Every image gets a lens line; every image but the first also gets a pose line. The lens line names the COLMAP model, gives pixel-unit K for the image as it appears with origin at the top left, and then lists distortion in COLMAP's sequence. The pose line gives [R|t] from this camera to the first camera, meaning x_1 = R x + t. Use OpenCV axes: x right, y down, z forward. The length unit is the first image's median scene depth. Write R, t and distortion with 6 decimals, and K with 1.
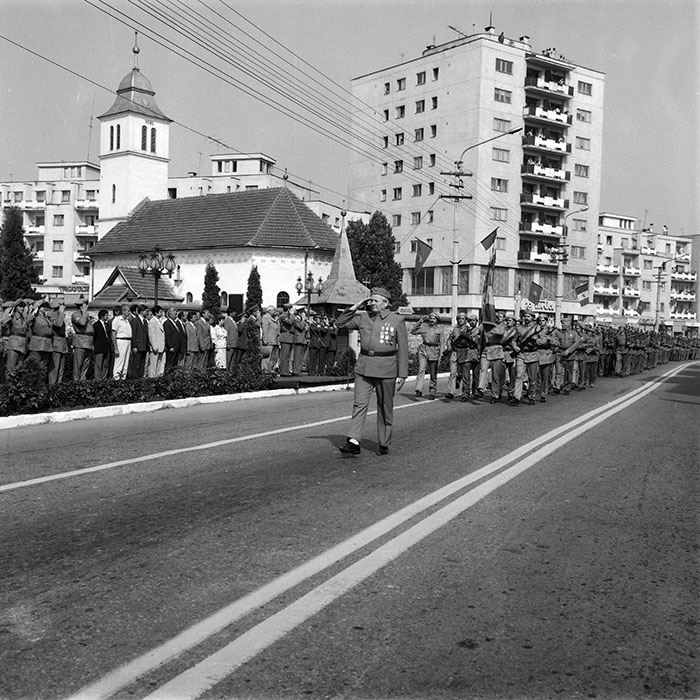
lens RADIAL K [[940.8, 0, 345.4], [0, 940.8, 351.8], [0, 0, 1]] dist [0.076544, -0.062804]
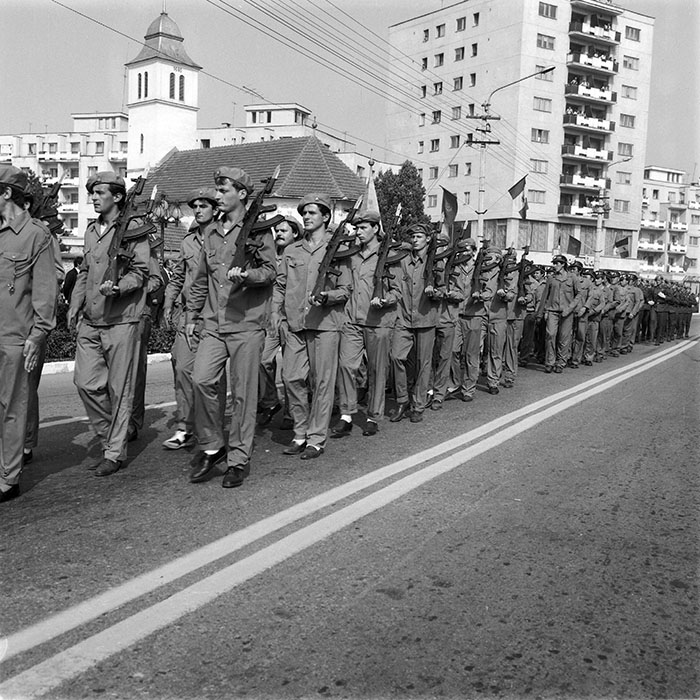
lens RADIAL K [[934.8, 0, 346.5], [0, 934.8, 349.5], [0, 0, 1]] dist [0.088838, -0.103509]
pose [[0.998964, 0.010742, -0.044225, 0.009427], [-0.008758, 0.998957, 0.044811, 0.000503], [0.044660, -0.044377, 0.998016, 0.018720]]
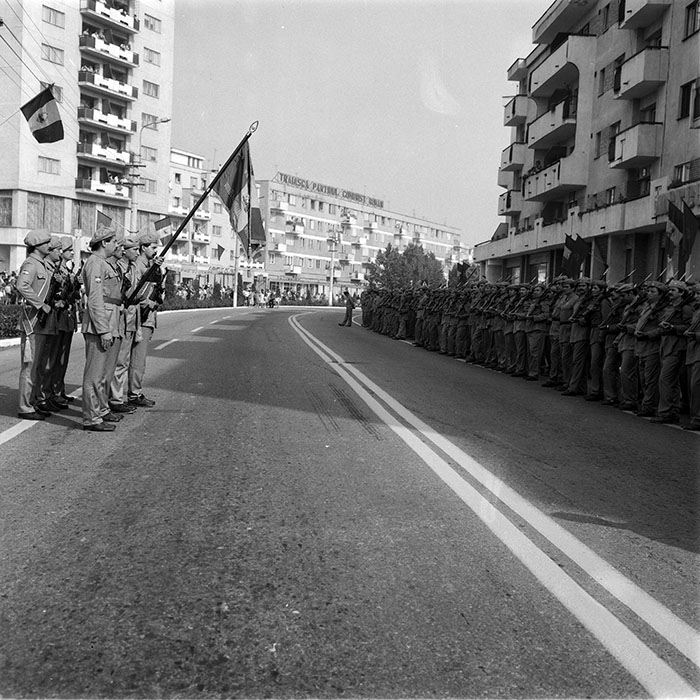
lens RADIAL K [[946.1, 0, 342.6], [0, 946.1, 347.6], [0, 0, 1]] dist [0.080785, -0.084043]
pose [[0.896897, -0.010293, 0.442119, 0.023097], [-0.011825, 0.998814, 0.047241, -0.001596], [-0.442081, -0.047599, 0.895711, 0.148694]]
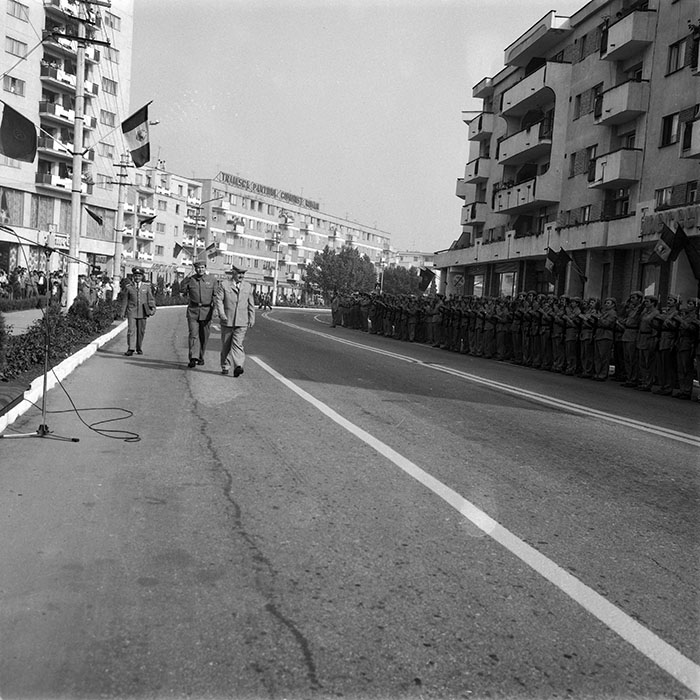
lens RADIAL K [[940.8, 0, 345.4], [0, 940.8, 351.8], [0, 0, 1]] dist [0.076544, -0.062804]
pose [[0.851134, 0.004863, 0.524926, -0.019607], [-0.036587, 0.998075, 0.050077, -0.002226], [-0.523672, -0.061827, 0.849674, 0.147885]]
